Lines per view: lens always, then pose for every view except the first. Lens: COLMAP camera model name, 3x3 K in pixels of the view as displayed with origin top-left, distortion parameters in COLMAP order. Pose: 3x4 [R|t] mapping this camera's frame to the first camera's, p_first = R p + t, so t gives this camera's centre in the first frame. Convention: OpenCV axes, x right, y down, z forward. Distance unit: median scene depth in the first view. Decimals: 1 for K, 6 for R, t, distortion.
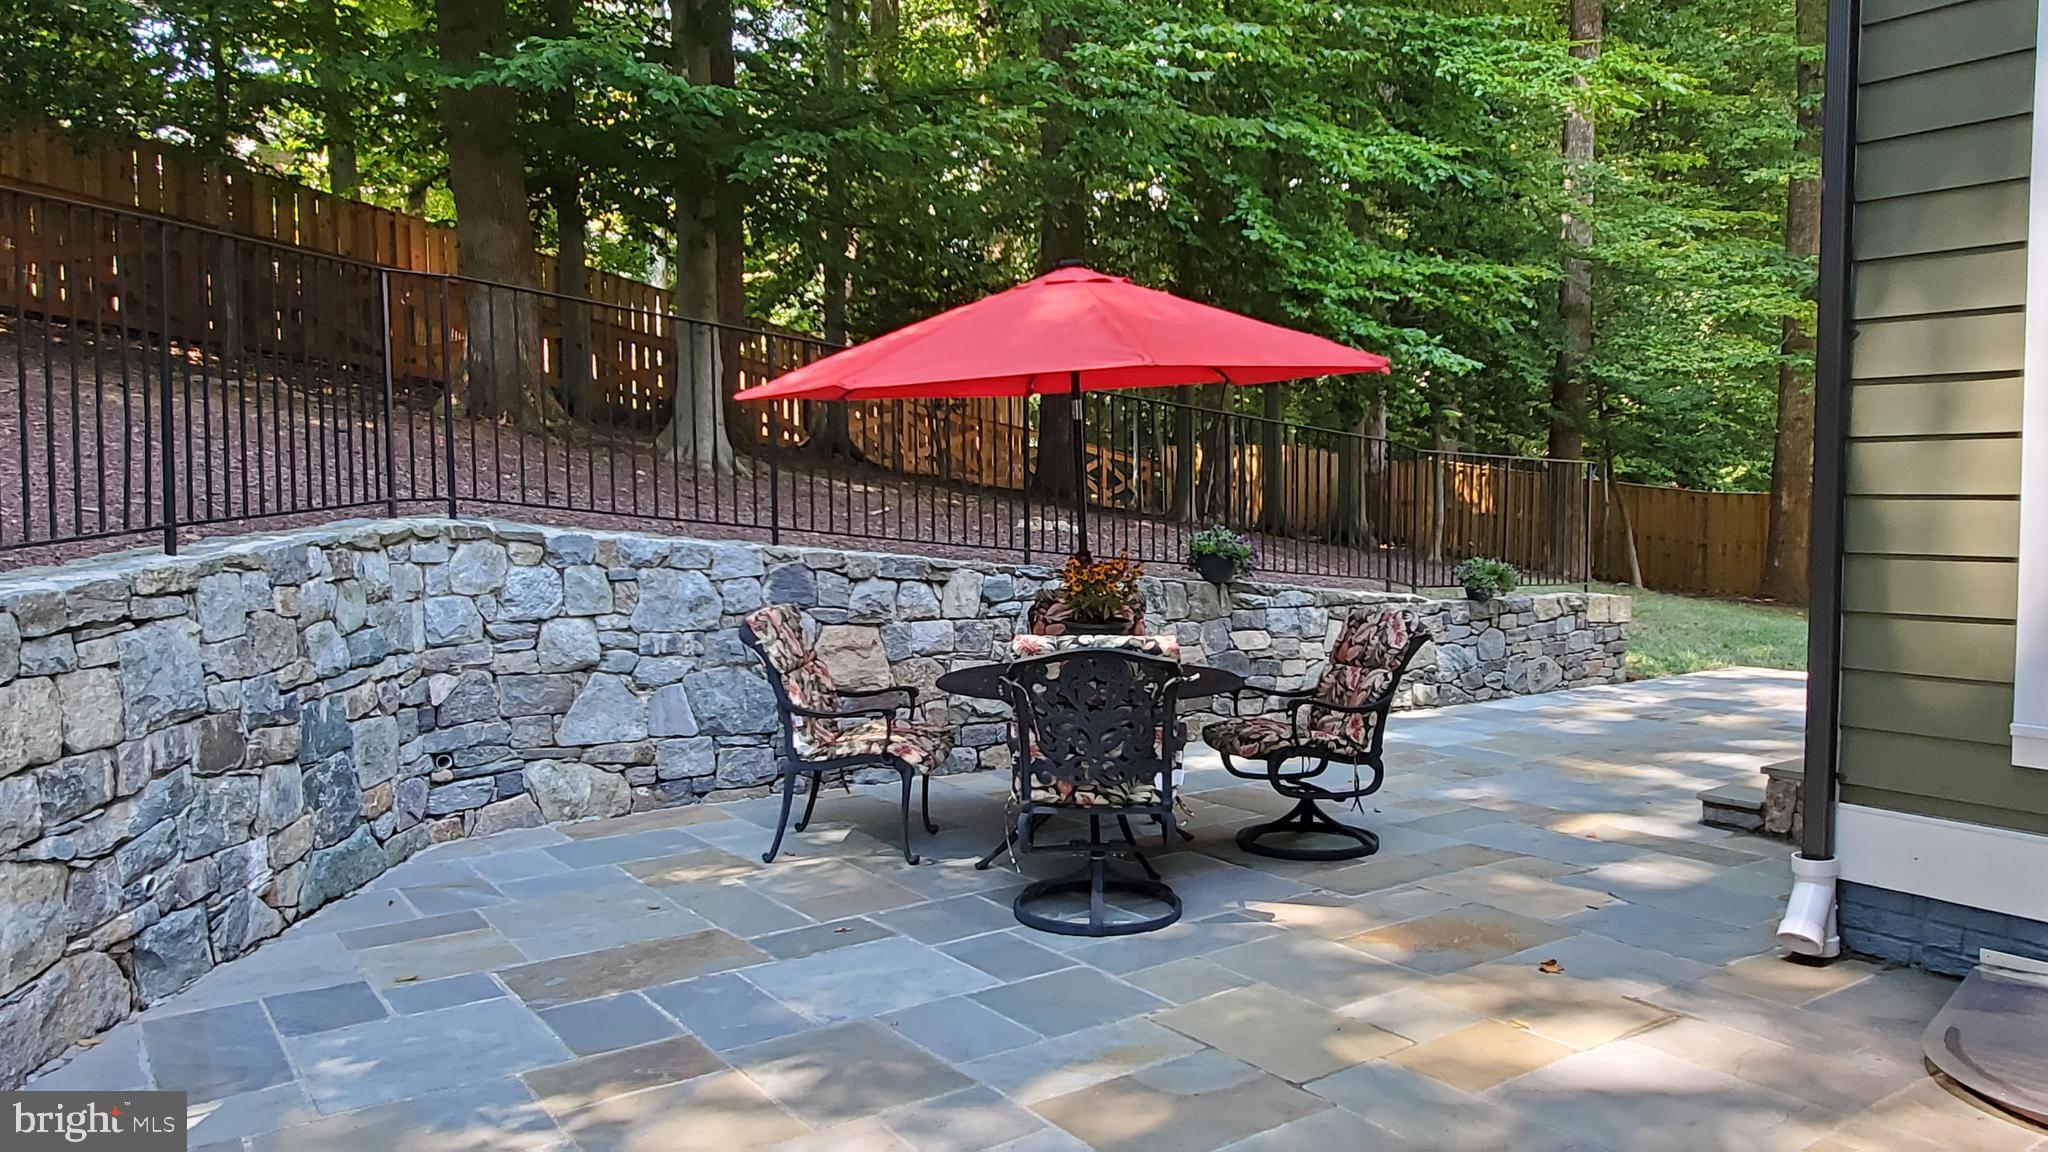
lens RADIAL K [[1428.3, 0, 1089.5], [0, 1428.3, 585.7], [0, 0, 1]] dist [-0.005095, 0.009629]
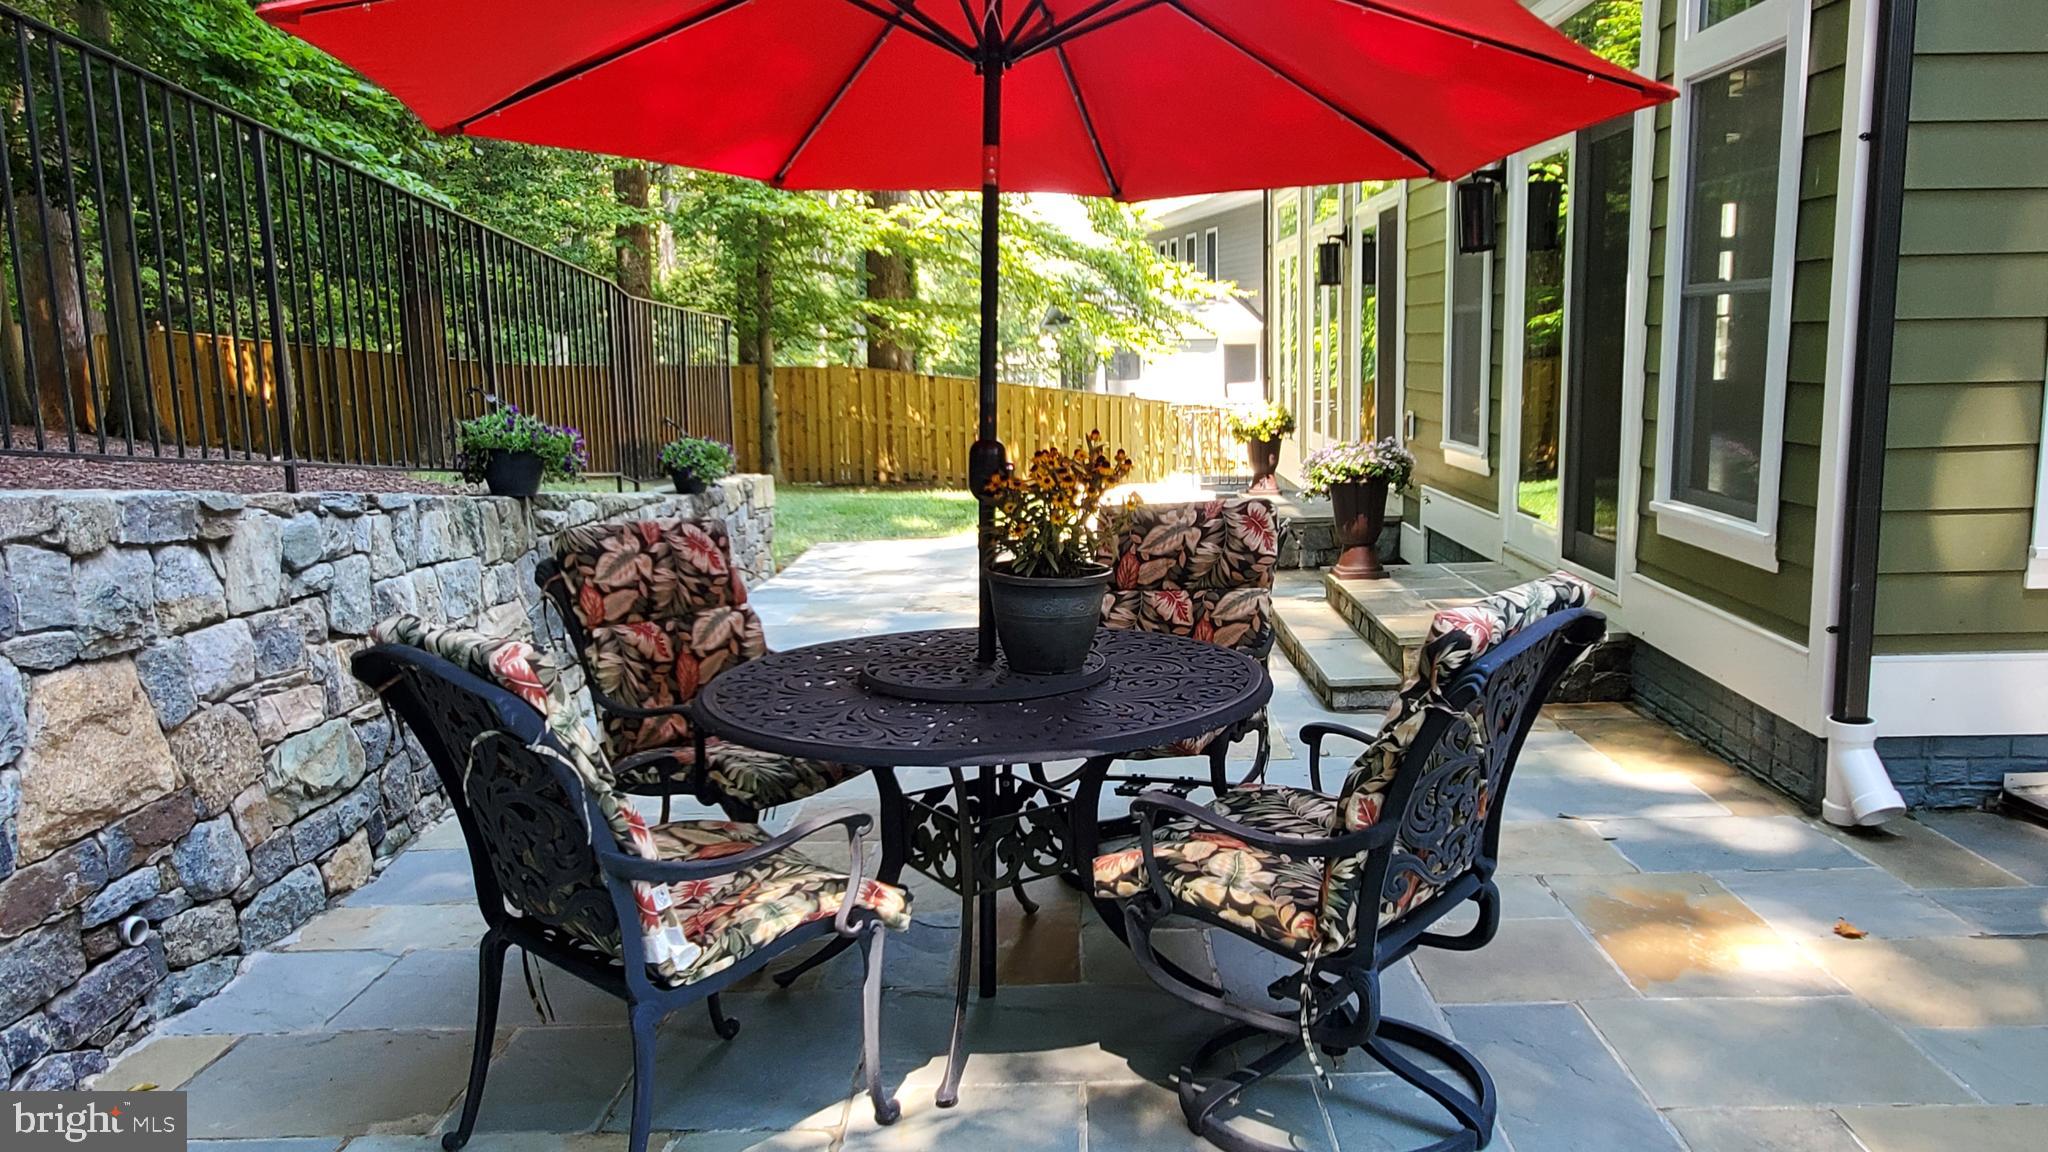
lens RADIAL K [[1428.3, 0, 1030.5], [0, 1428.3, 573.3], [0, 0, 1]] dist [-0.005095, 0.009629]
pose [[0.627894, -0.129745, 0.767408, -0.219834], [0.073303, 0.991483, 0.107652, -0.017010], [-0.774839, -0.011340, 0.632057, 0.363904]]
